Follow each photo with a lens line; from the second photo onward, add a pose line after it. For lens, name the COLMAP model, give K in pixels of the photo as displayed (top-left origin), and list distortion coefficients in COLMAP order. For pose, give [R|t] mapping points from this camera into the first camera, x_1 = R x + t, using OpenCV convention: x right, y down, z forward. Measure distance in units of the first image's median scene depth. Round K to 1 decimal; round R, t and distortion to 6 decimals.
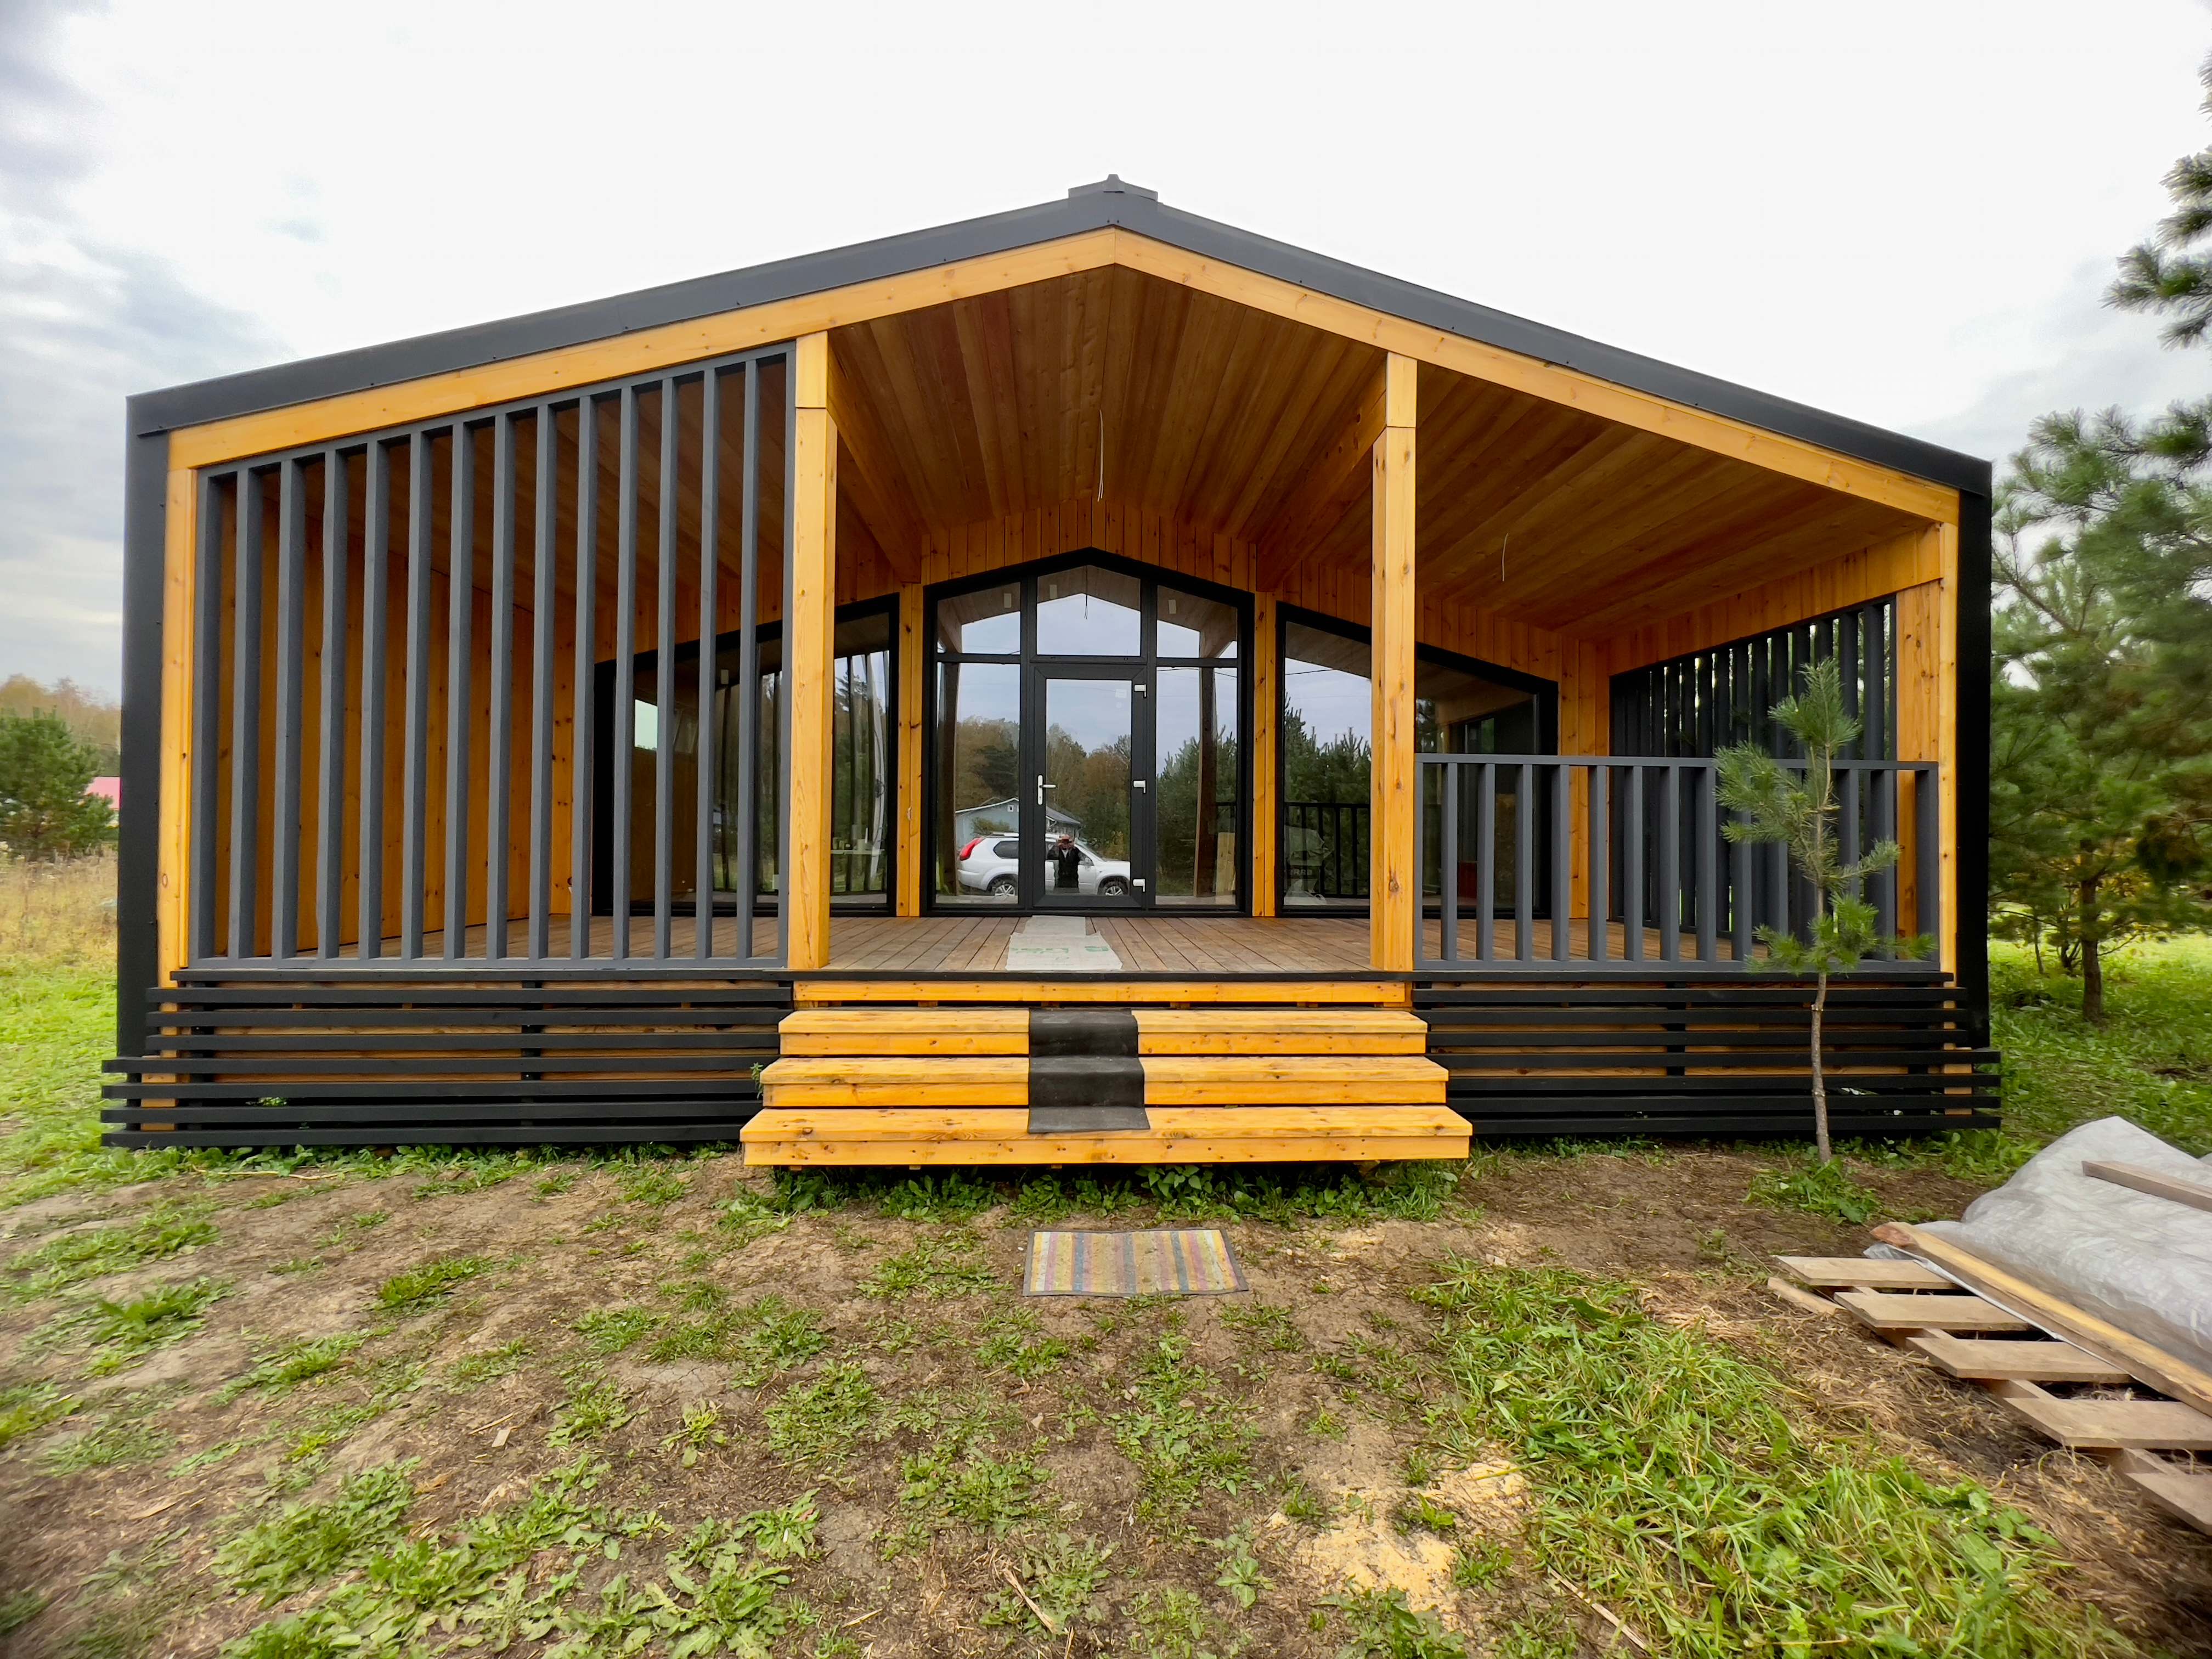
lens RADIAL K [[900.9, 0, 1106.0], [0, 900.9, 829.5], [0, 0, 1]] dist [0.001404, 0.000243]
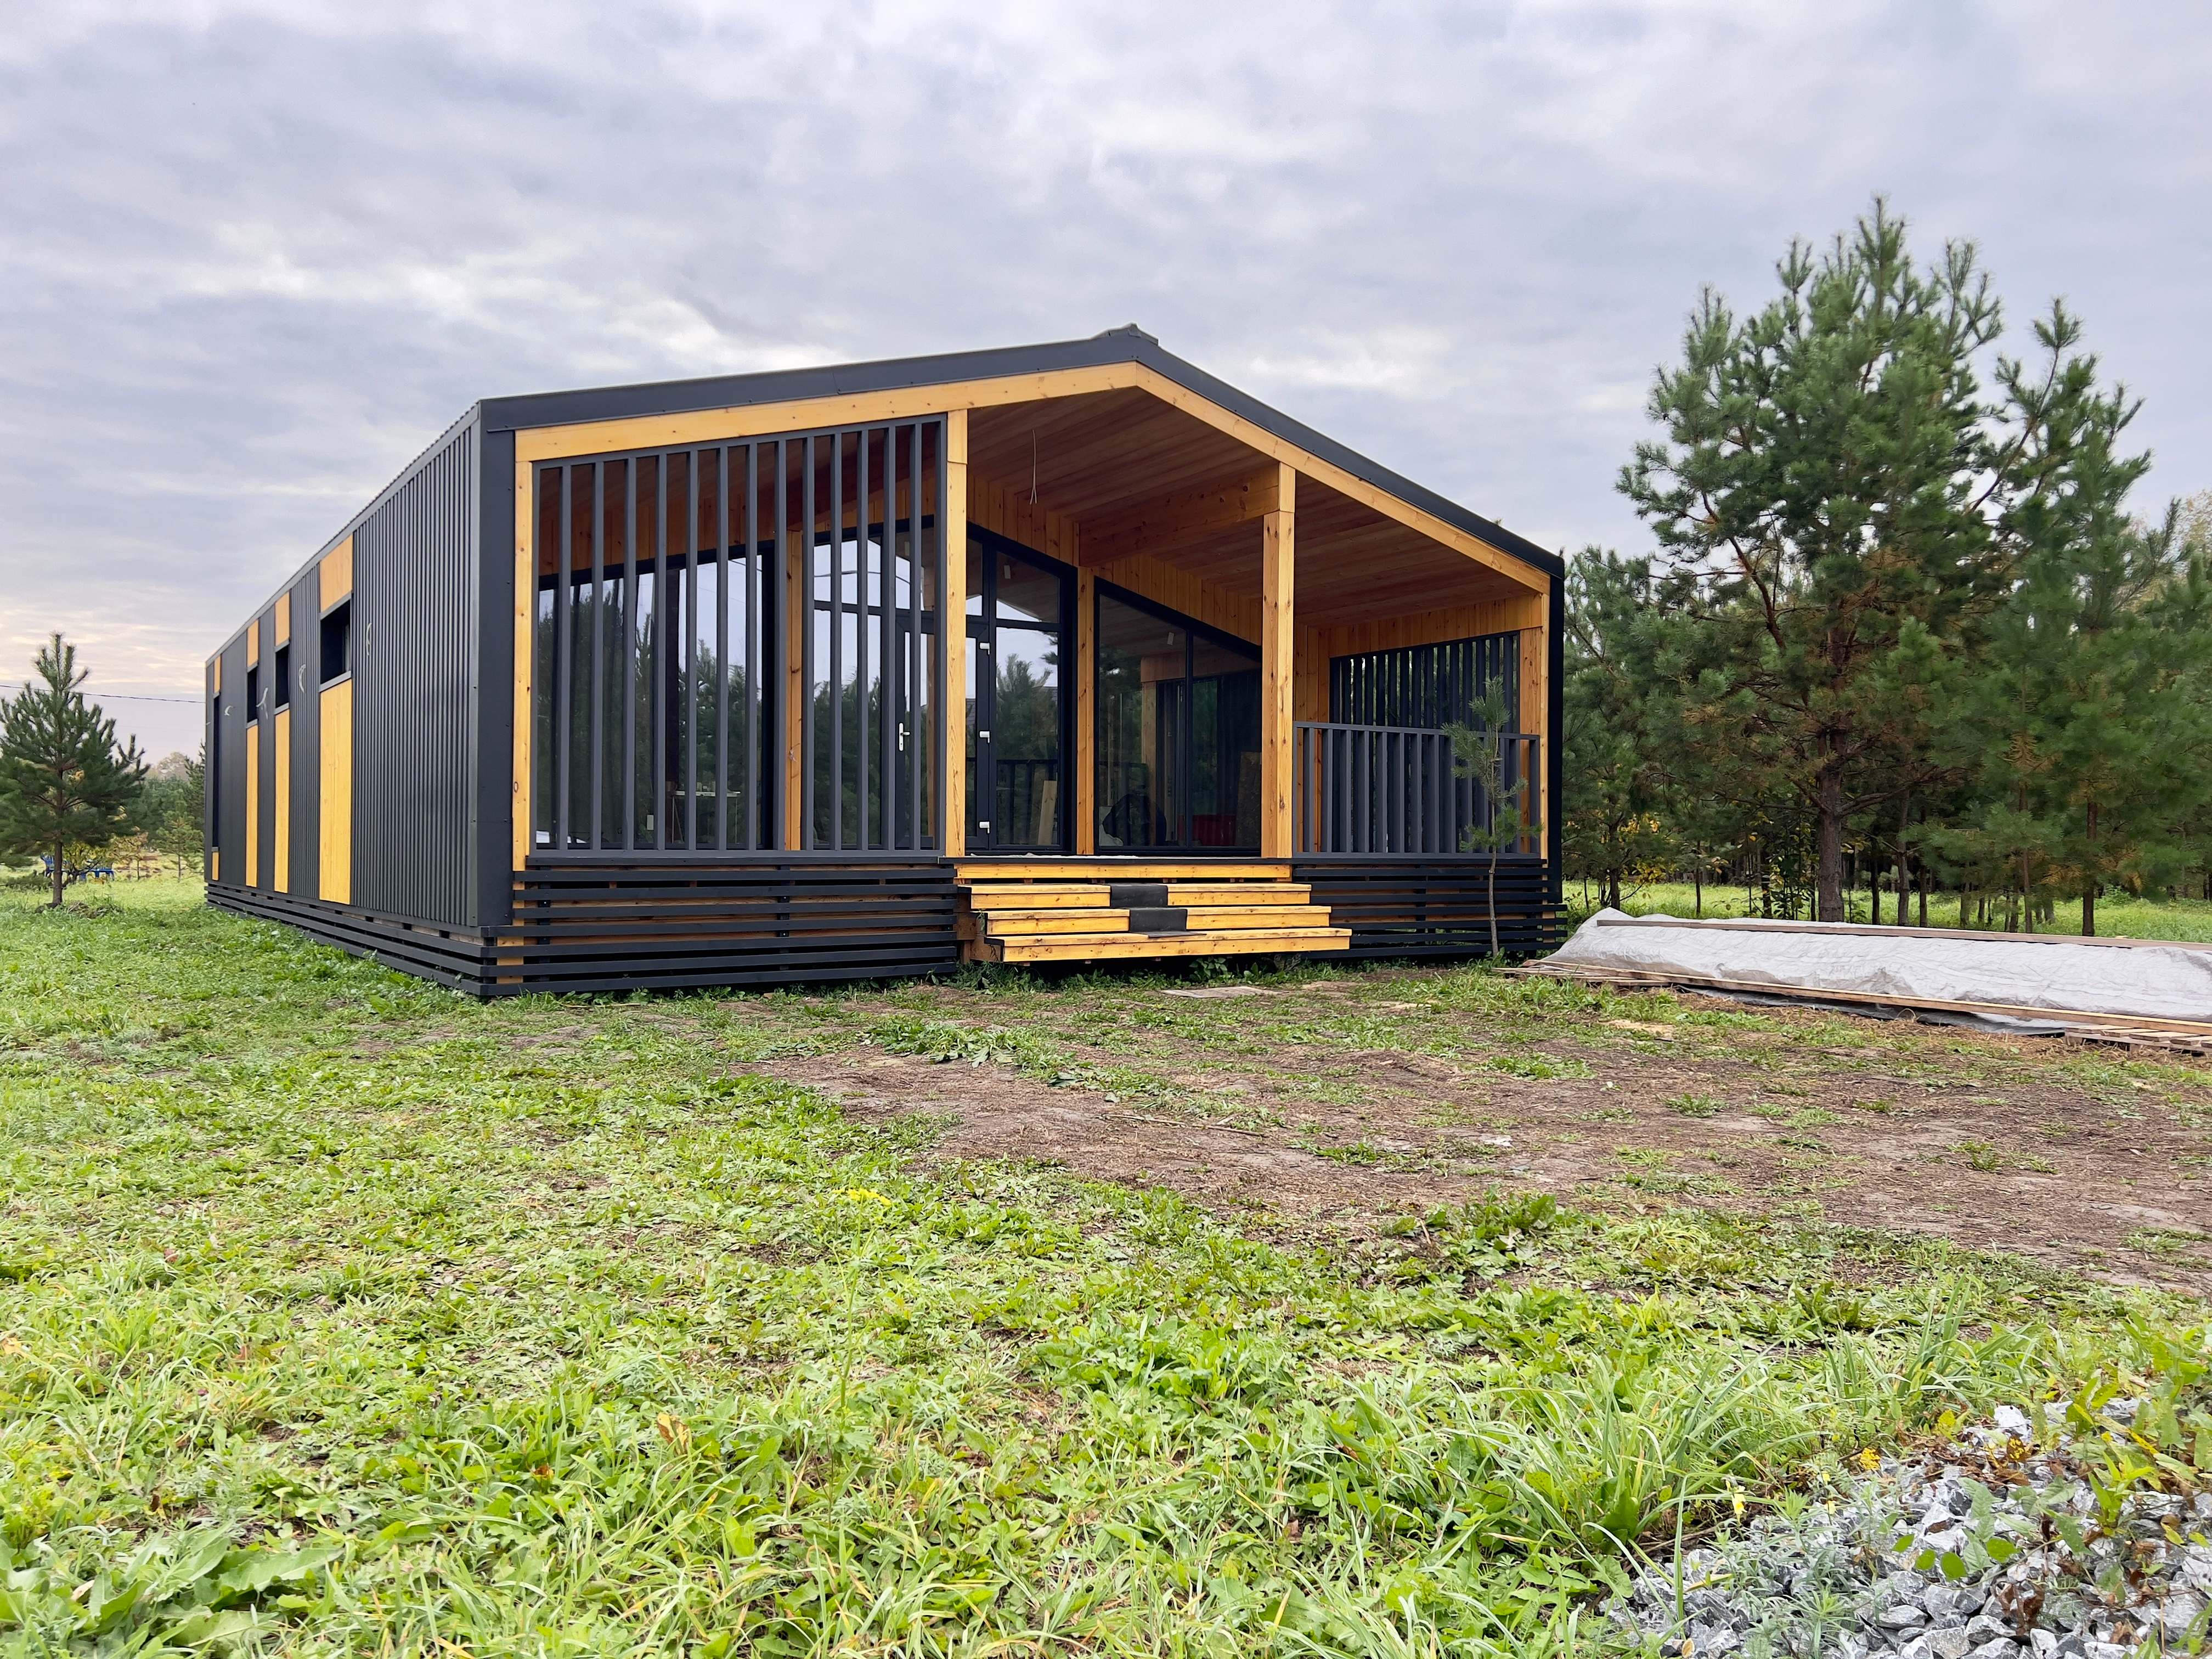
lens RADIAL K [[1691.7, 0, 1106.0], [0, 1691.7, 829.5], [0, 0, 1]] dist [0.118388, -0.001816]
pose [[0.866546, 0.001973, 0.499092, -1.424273], [-0.001940, 0.999998, -0.000585, 0.108684], [-0.499093, -0.000461, 0.866549, -1.410433]]
